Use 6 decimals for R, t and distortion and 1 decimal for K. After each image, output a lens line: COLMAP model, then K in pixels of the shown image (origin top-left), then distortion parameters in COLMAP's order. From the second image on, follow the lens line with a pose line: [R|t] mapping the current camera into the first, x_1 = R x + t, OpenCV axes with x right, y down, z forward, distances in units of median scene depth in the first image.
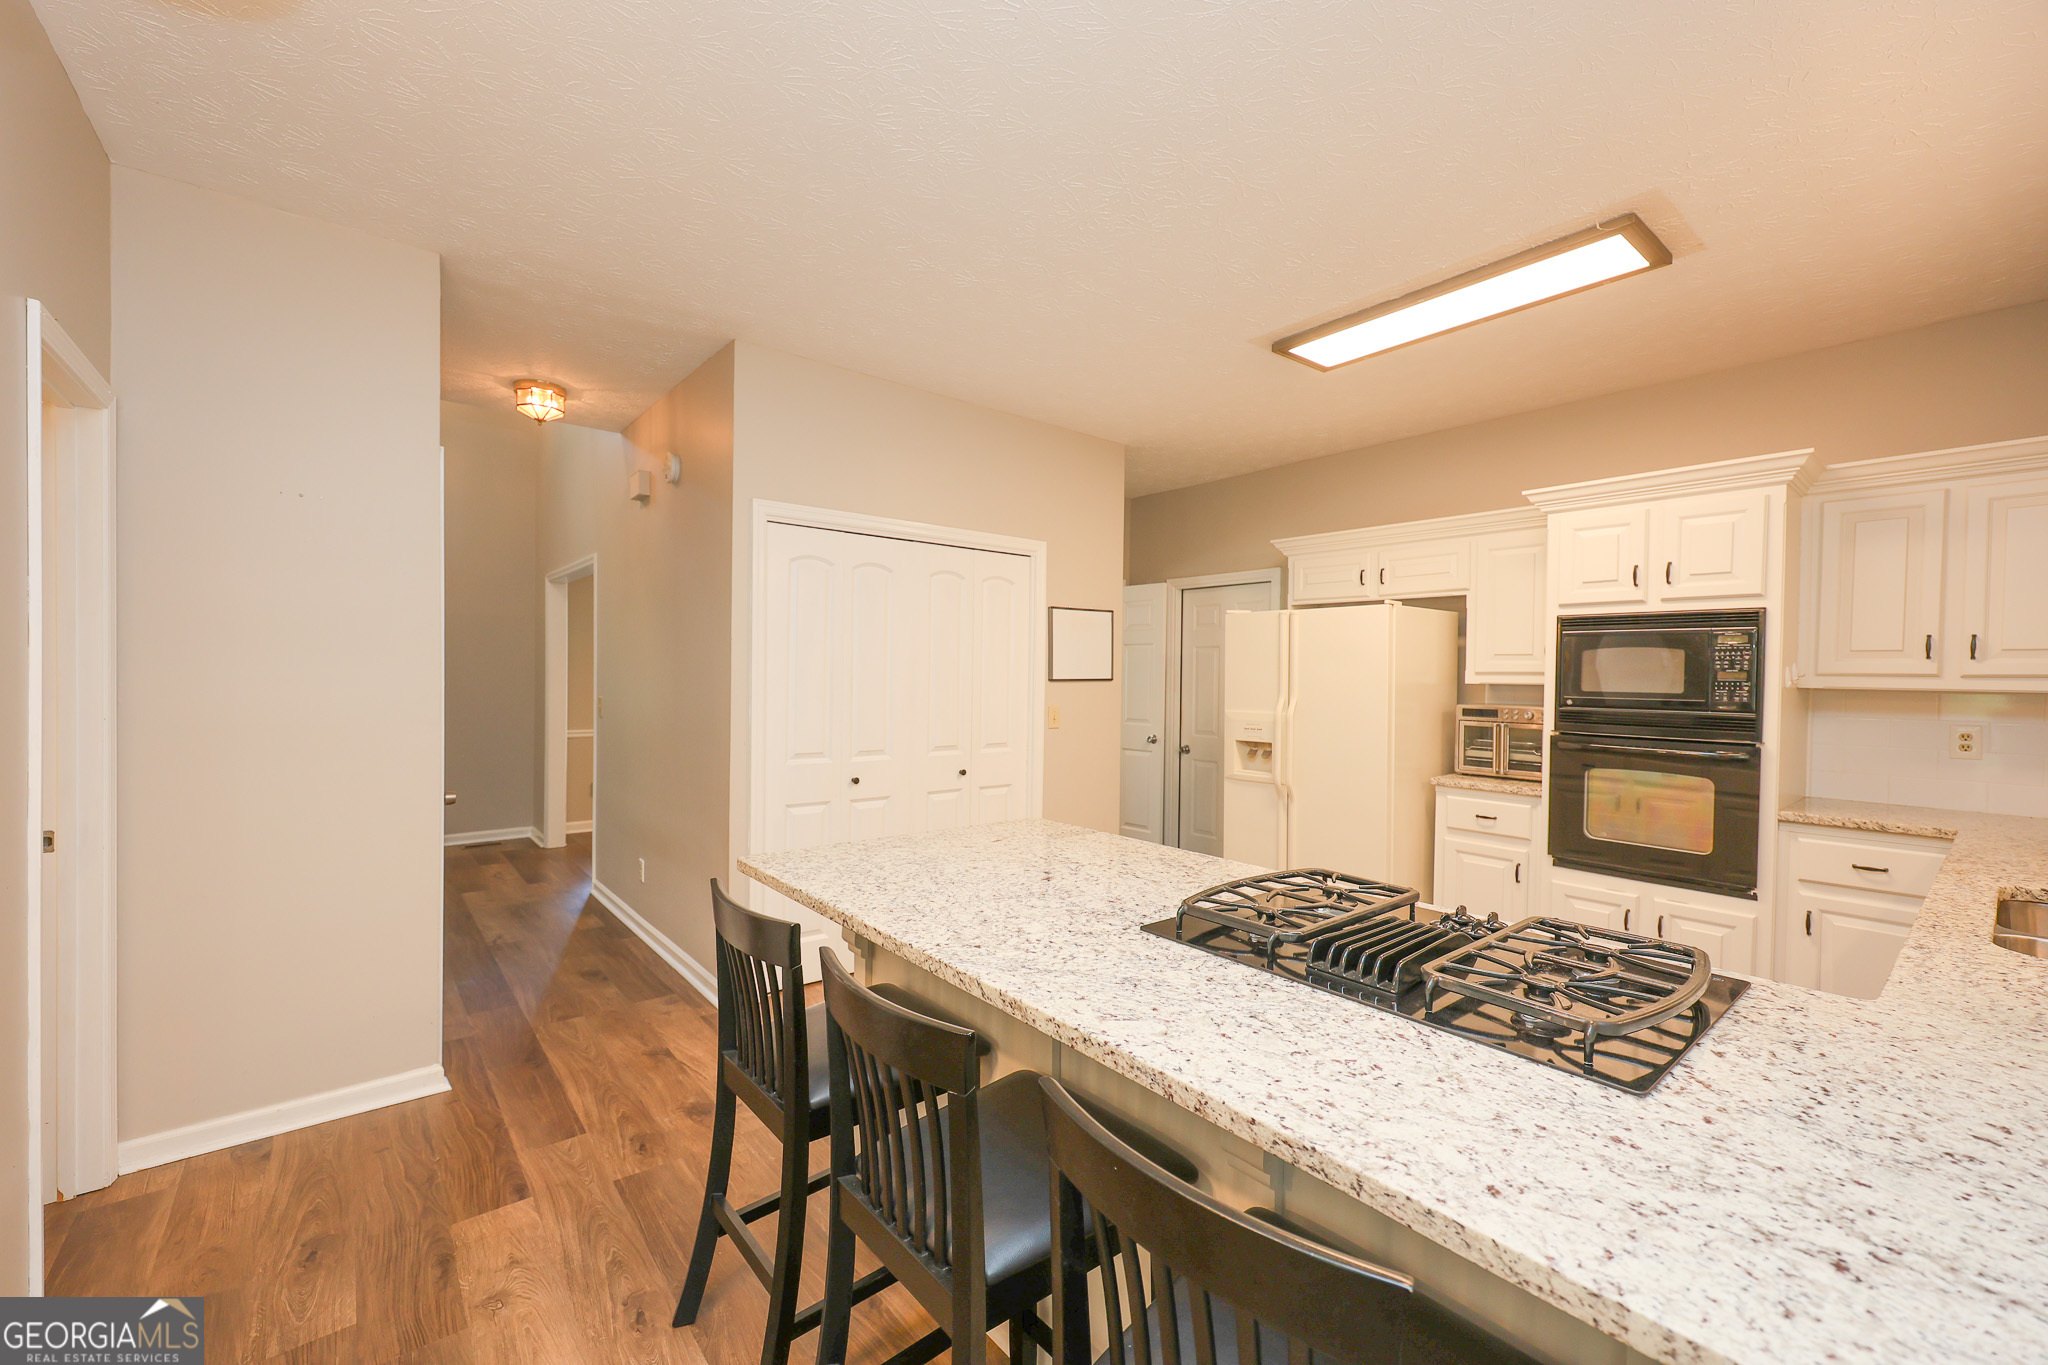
lens RADIAL K [[825.4, 0, 1017.8], [0, 825.4, 689.6], [0, 0, 1]] dist [0.000712, 0.000253]
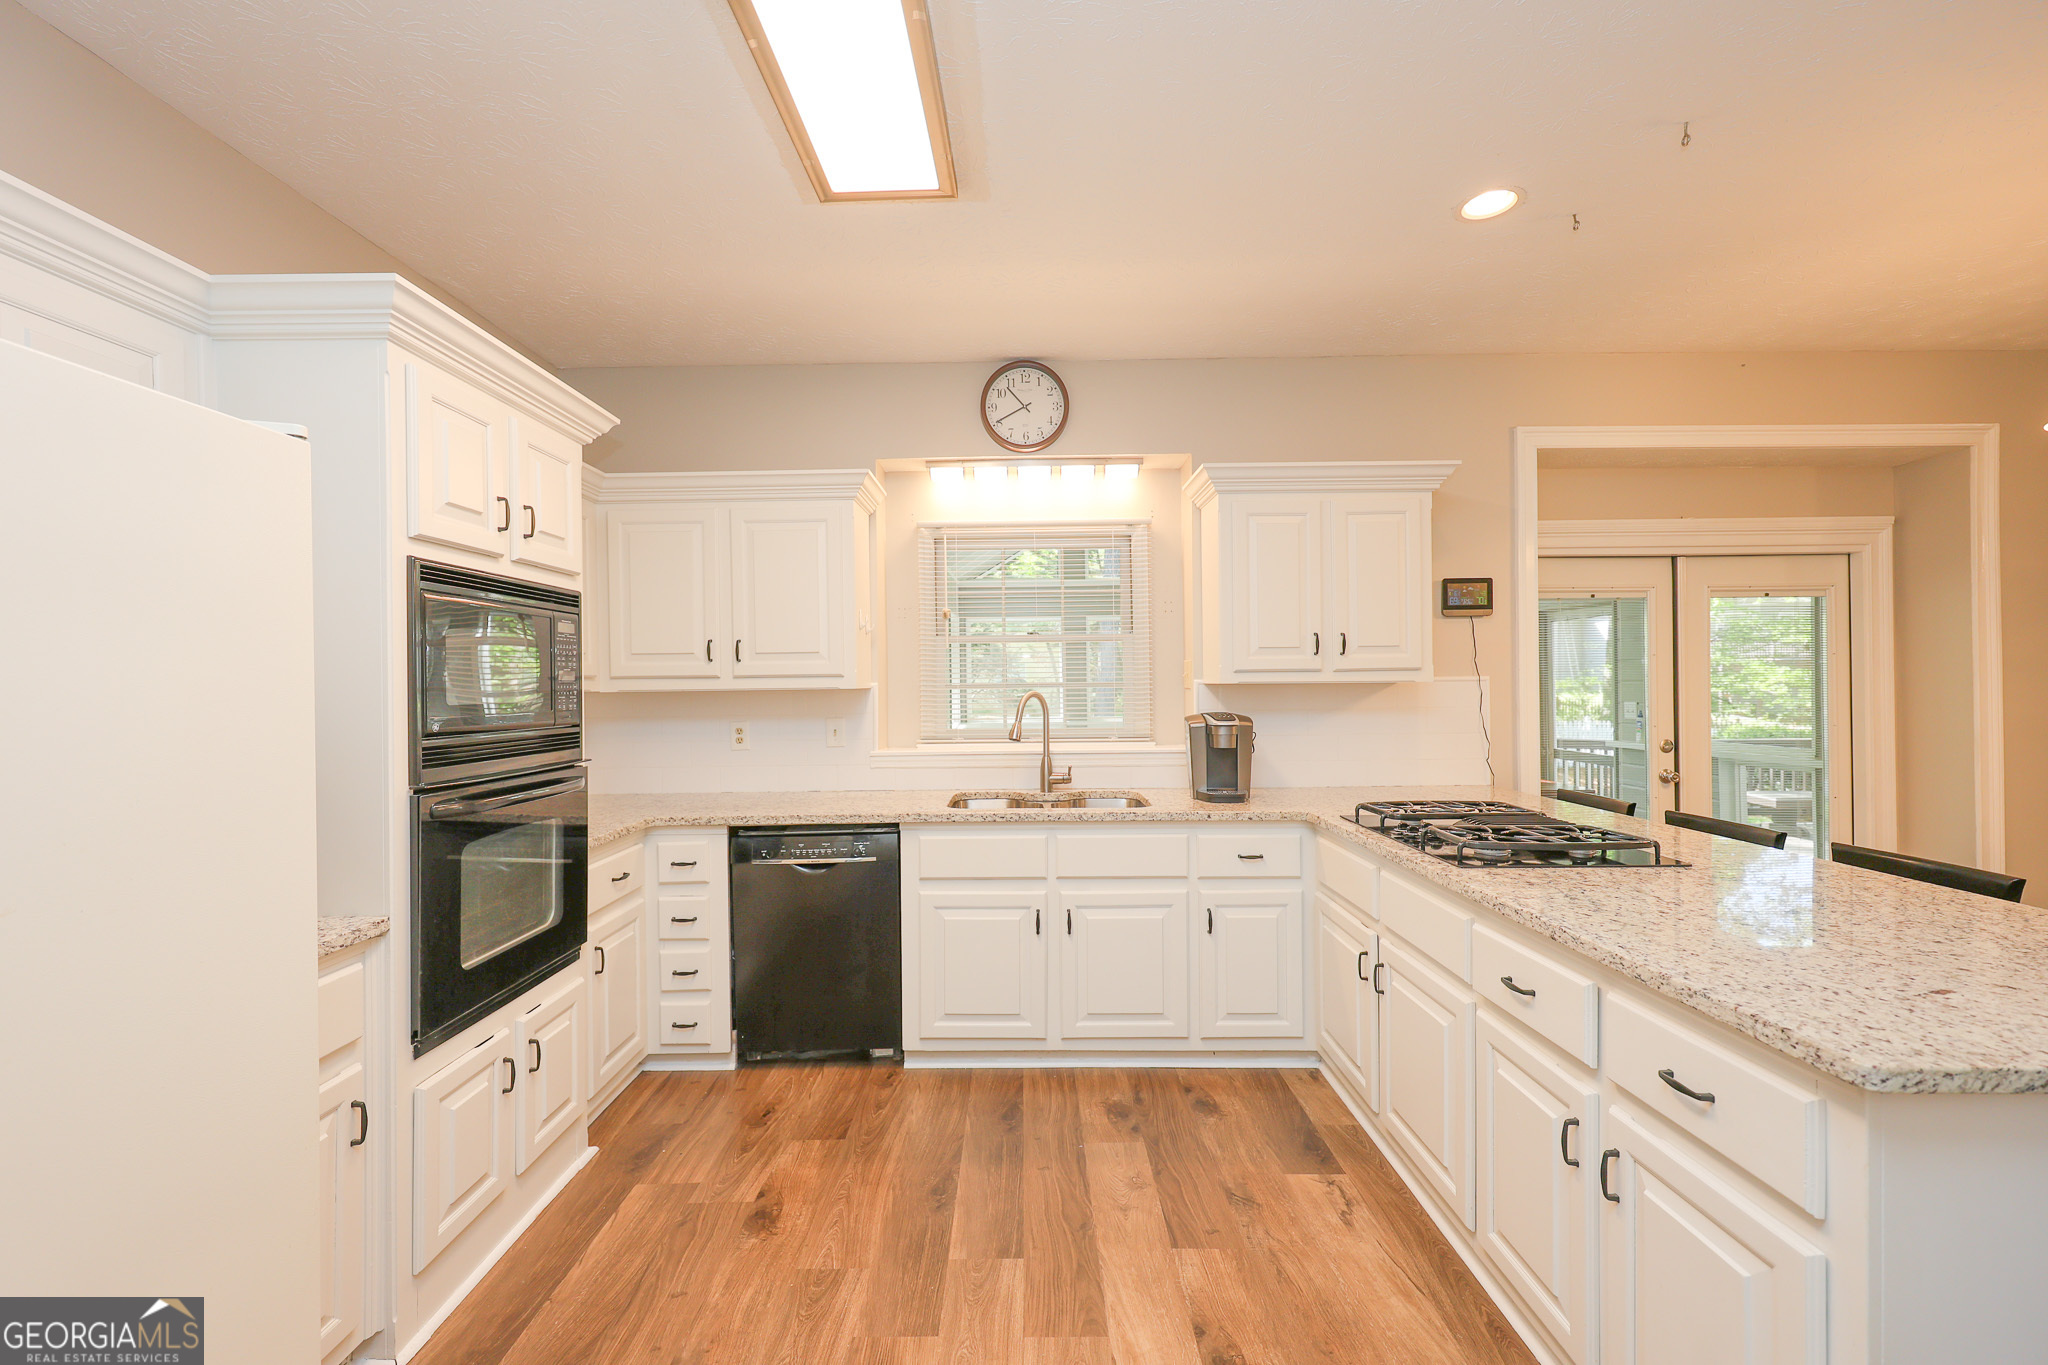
lens RADIAL K [[825.4, 0, 1017.8], [0, 825.4, 687.0], [0, 0, 1]] dist [0.000712, 0.000253]
pose [[-0.768431, -0.005891, 0.639906, 0.060948], [0.015338, 0.999501, 0.027620, -0.020253], [-0.639749, 0.031039, -0.767957, 1.223285]]
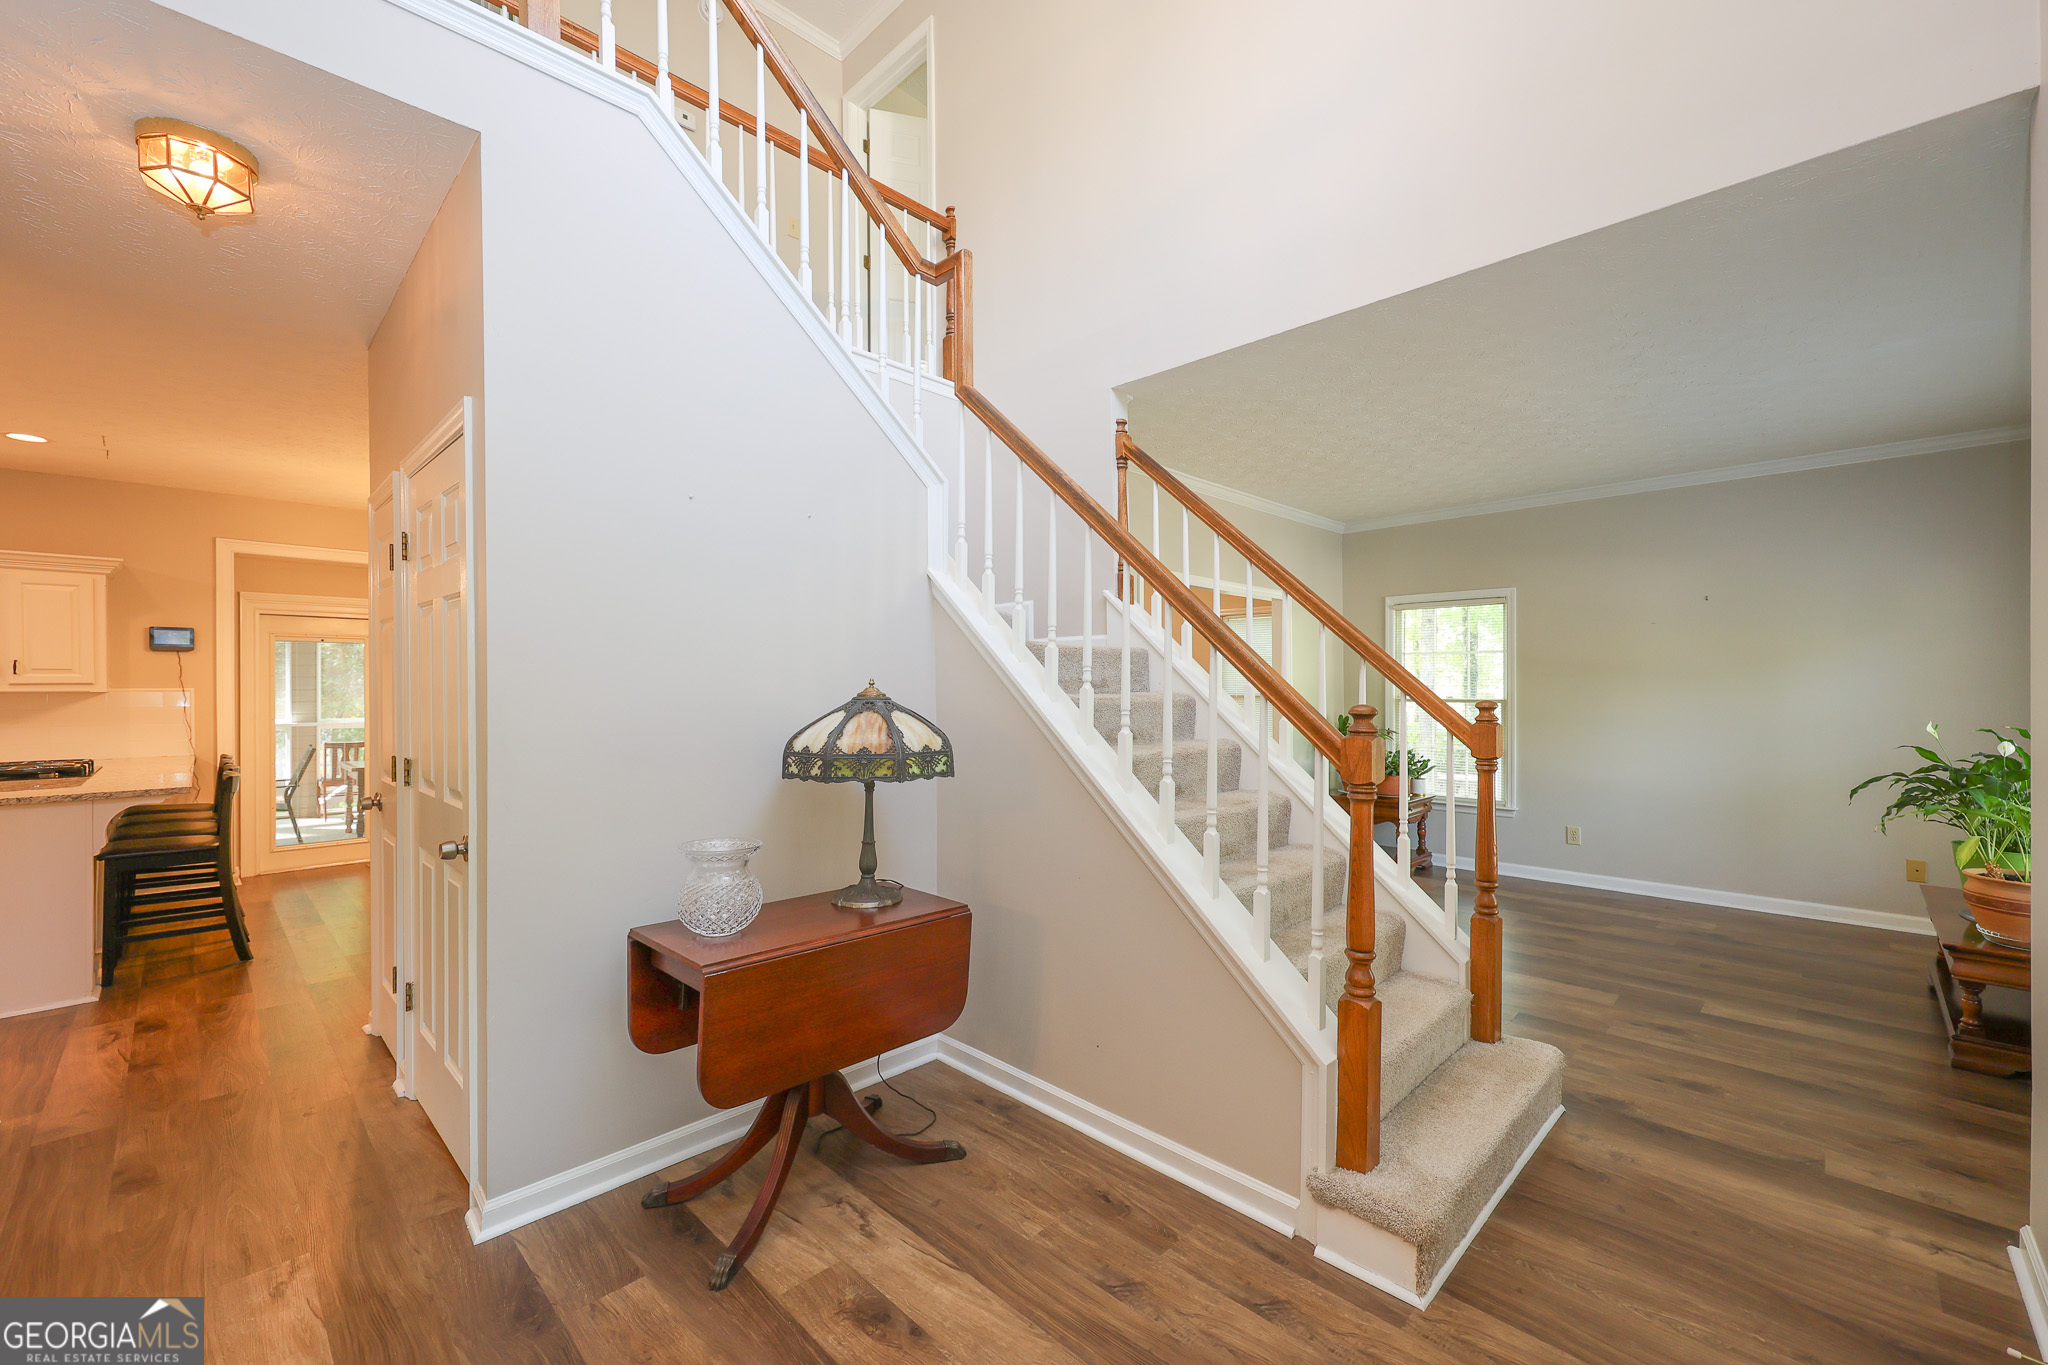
lens RADIAL K [[825.4, 0, 1017.3], [0, 825.4, 683.3], [0, 0, 1]] dist [0.000712, 0.000253]
pose [[-0.994844, -0.006098, -0.101238, -1.260967], [-0.007595, 0.999867, 0.014408, -0.042833], [0.101137, 0.015103, -0.994758, 1.908619]]
